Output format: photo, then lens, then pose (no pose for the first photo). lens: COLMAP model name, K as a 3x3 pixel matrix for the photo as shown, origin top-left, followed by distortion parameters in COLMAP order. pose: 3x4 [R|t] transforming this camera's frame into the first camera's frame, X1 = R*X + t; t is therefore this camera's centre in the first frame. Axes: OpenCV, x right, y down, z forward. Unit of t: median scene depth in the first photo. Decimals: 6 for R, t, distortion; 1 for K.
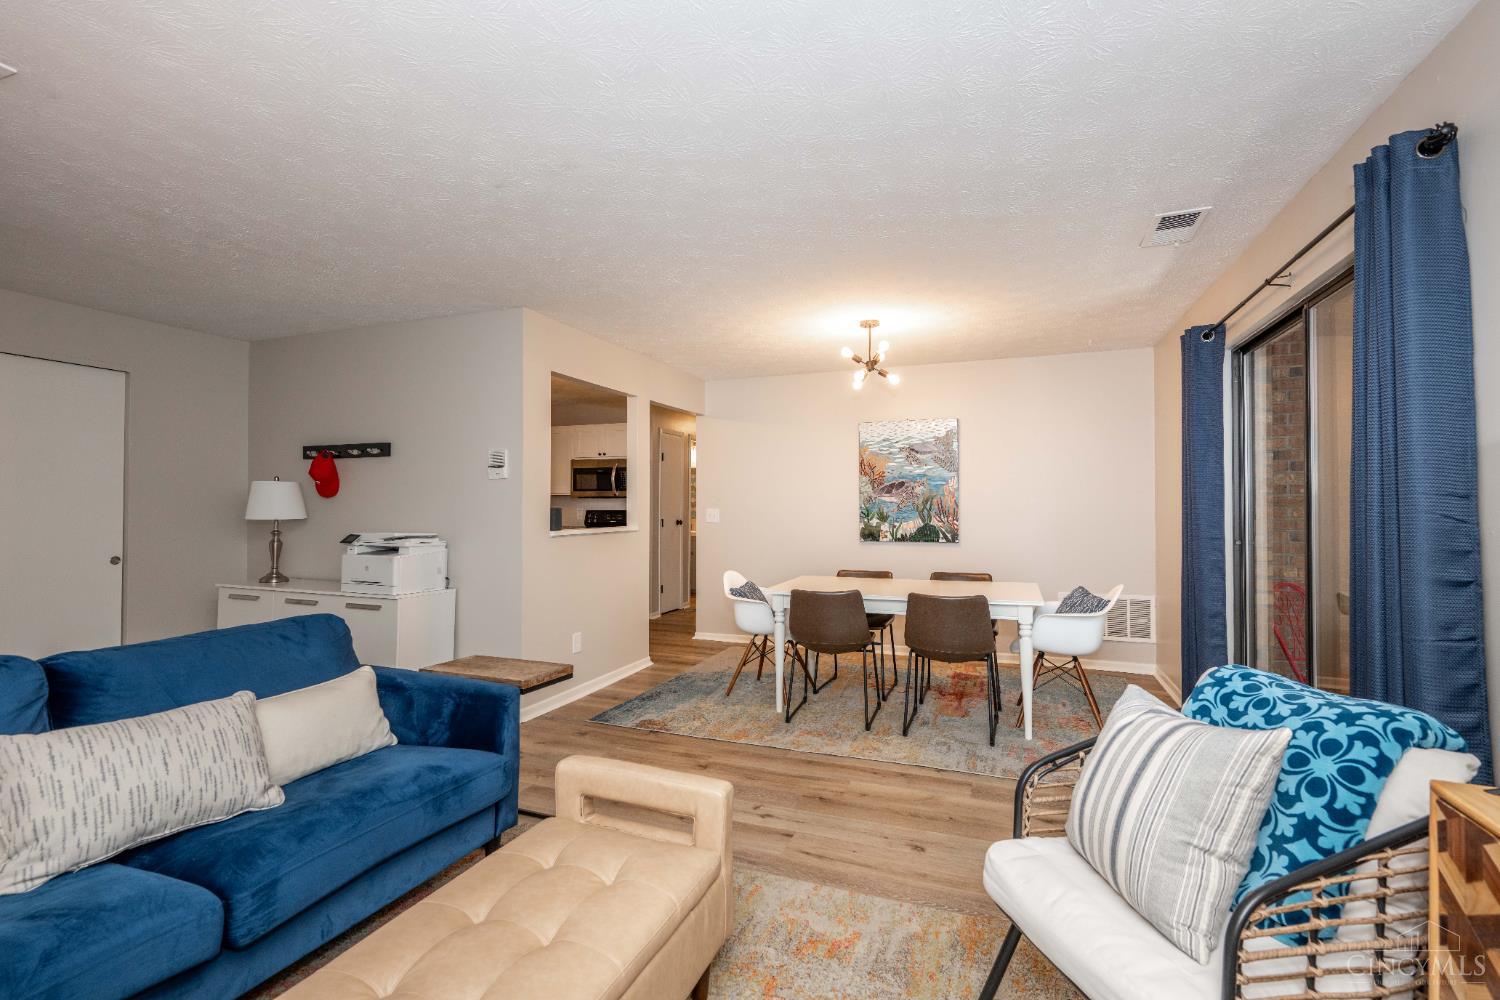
lens RADIAL K [[663.1, 0, 749.1], [0, 663.1, 497.2], [0, 0, 1]] dist [0.000013, 0.000659]
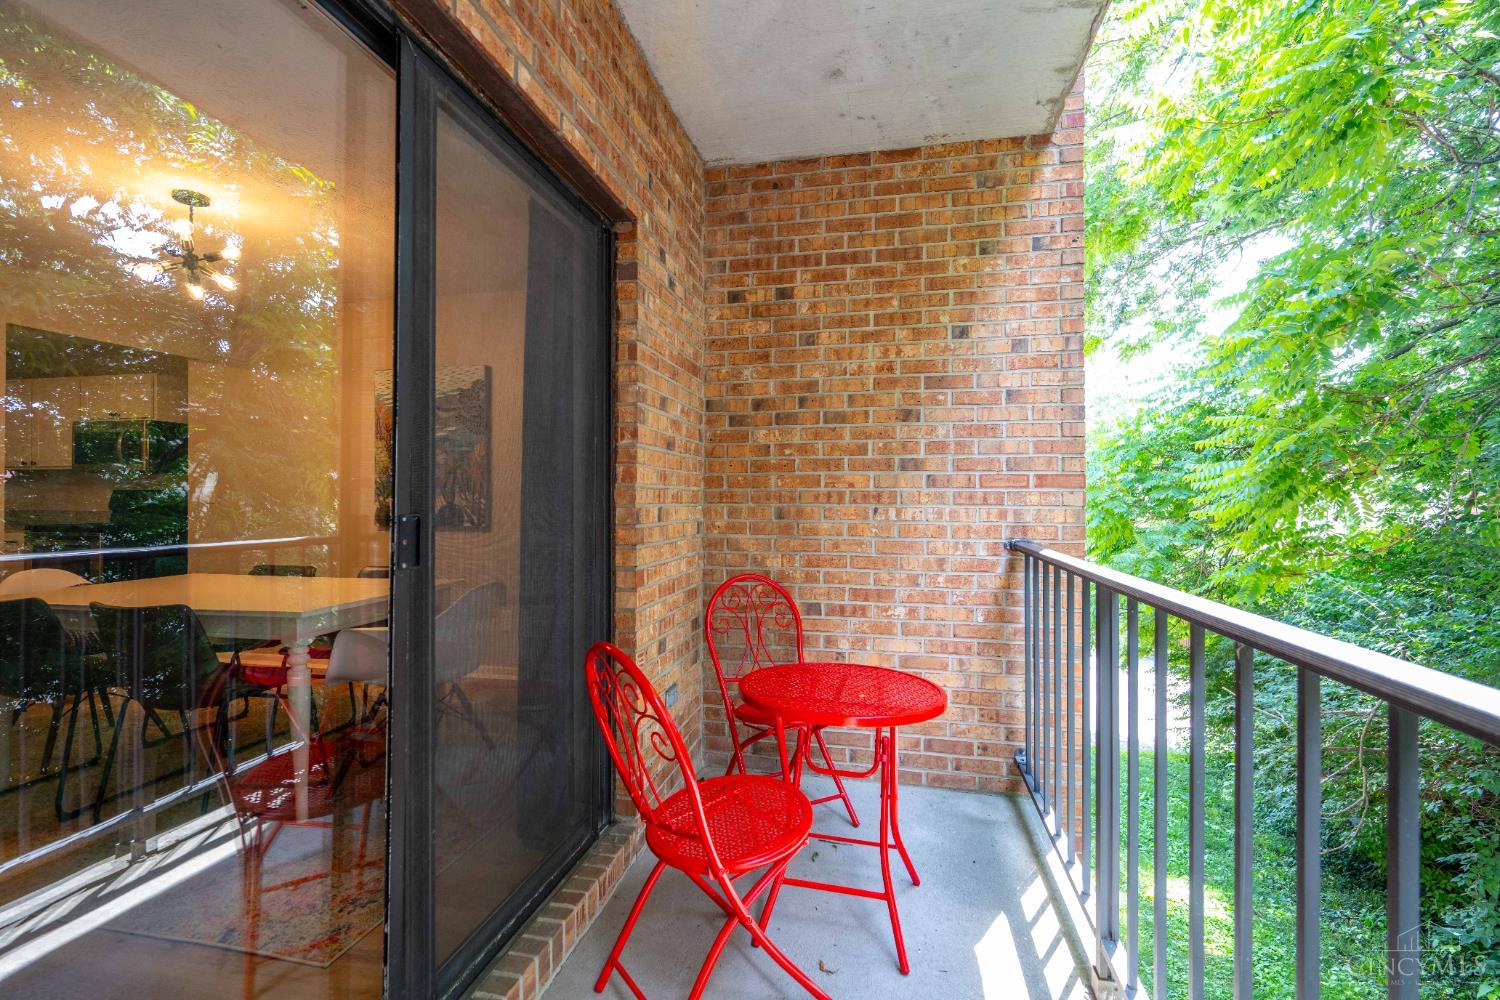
lens RADIAL K [[663.1, 0, 749.1], [0, 663.1, 497.2], [0, 0, 1]] dist [0.000013, 0.000659]
pose [[0.988008, -0.000961, 0.154401, 0.494947], [-0.000948, 0.999924, 0.012288, 0.024251], [-0.154401, -0.012287, 0.987932, 0.190505]]
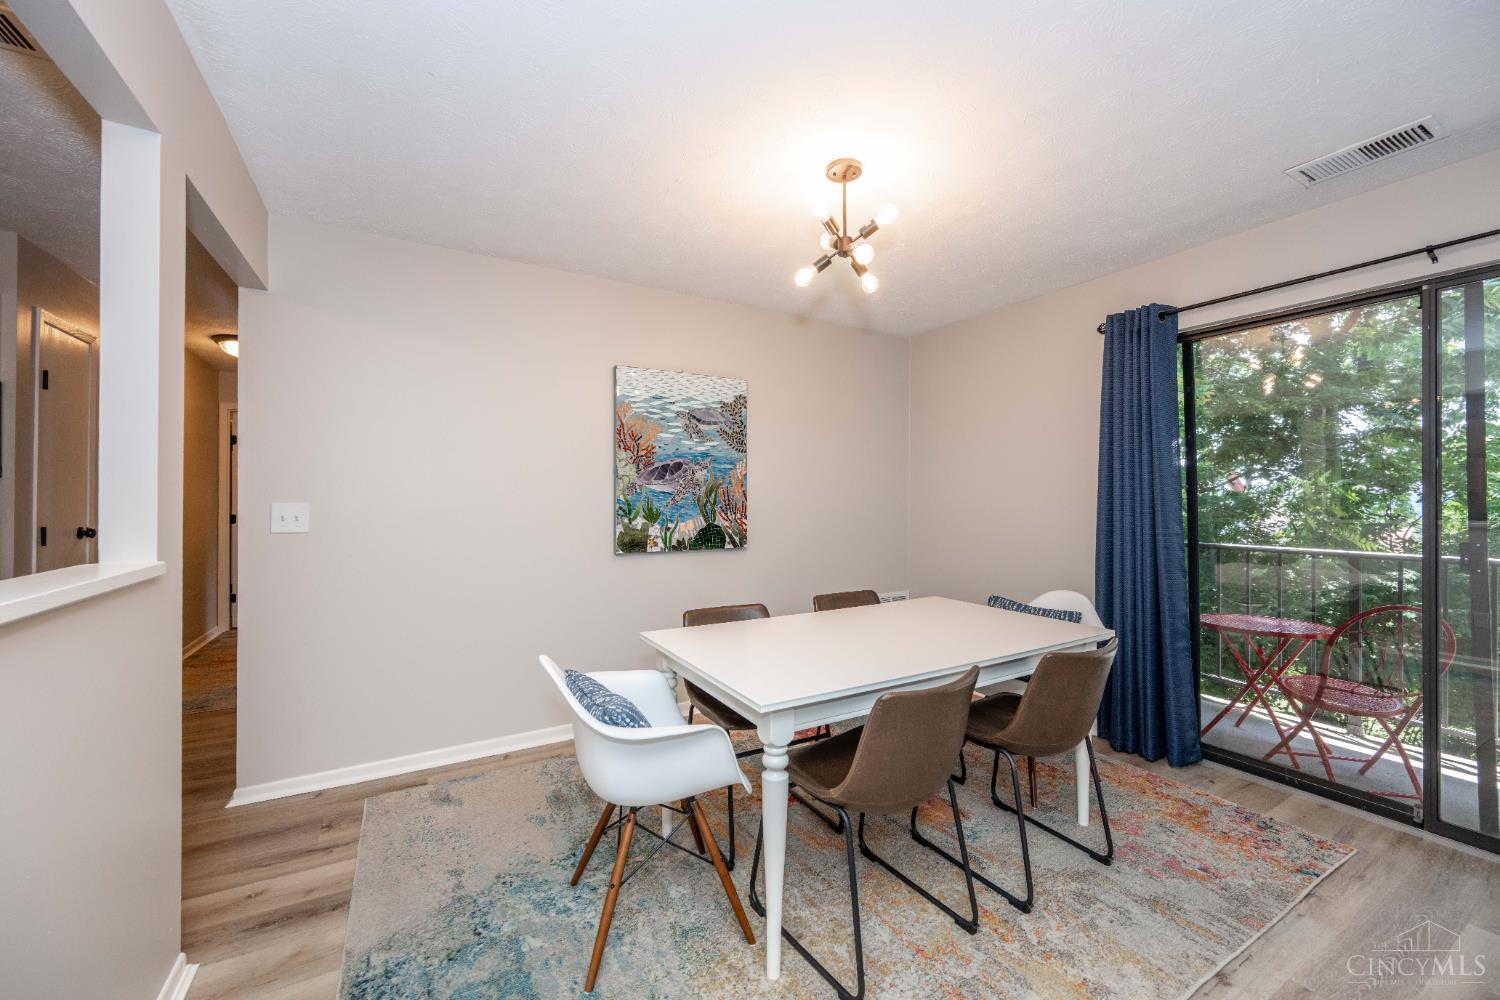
lens RADIAL K [[584.6, 0, 753.7], [0, 584.6, 497.0], [0, 0, 1]] dist [-0.000746, -0.000062]
pose [[0.619695, 0.004846, 0.784828, -0.194985], [-0.014428, 0.999882, 0.005219, 0.007921], [-0.784710, -0.014557, 0.619692, 0.580965]]
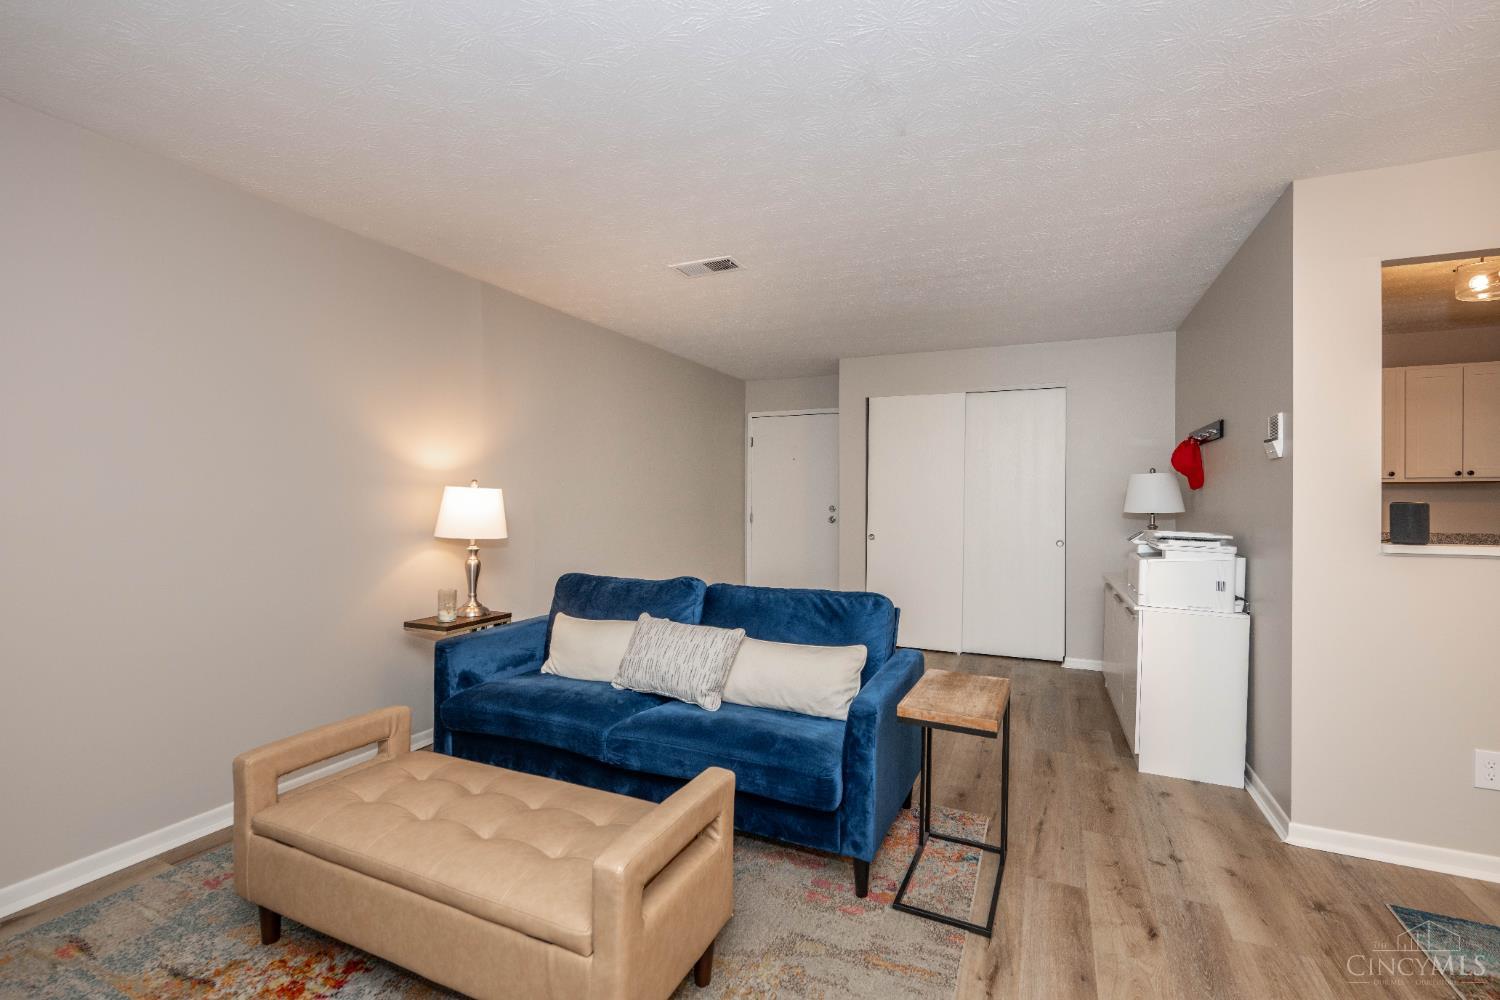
lens RADIAL K [[668.3, 0, 738.8], [0, 668.3, 495.4], [0, 0, 1]] dist [-0.002090, 0.000161]
pose [[-0.067027, -0.005746, -0.997735, 0.229027], [0.013100, 0.999892, -0.006638, 0.004758], [0.997665, -0.013515, -0.066945, 0.371798]]
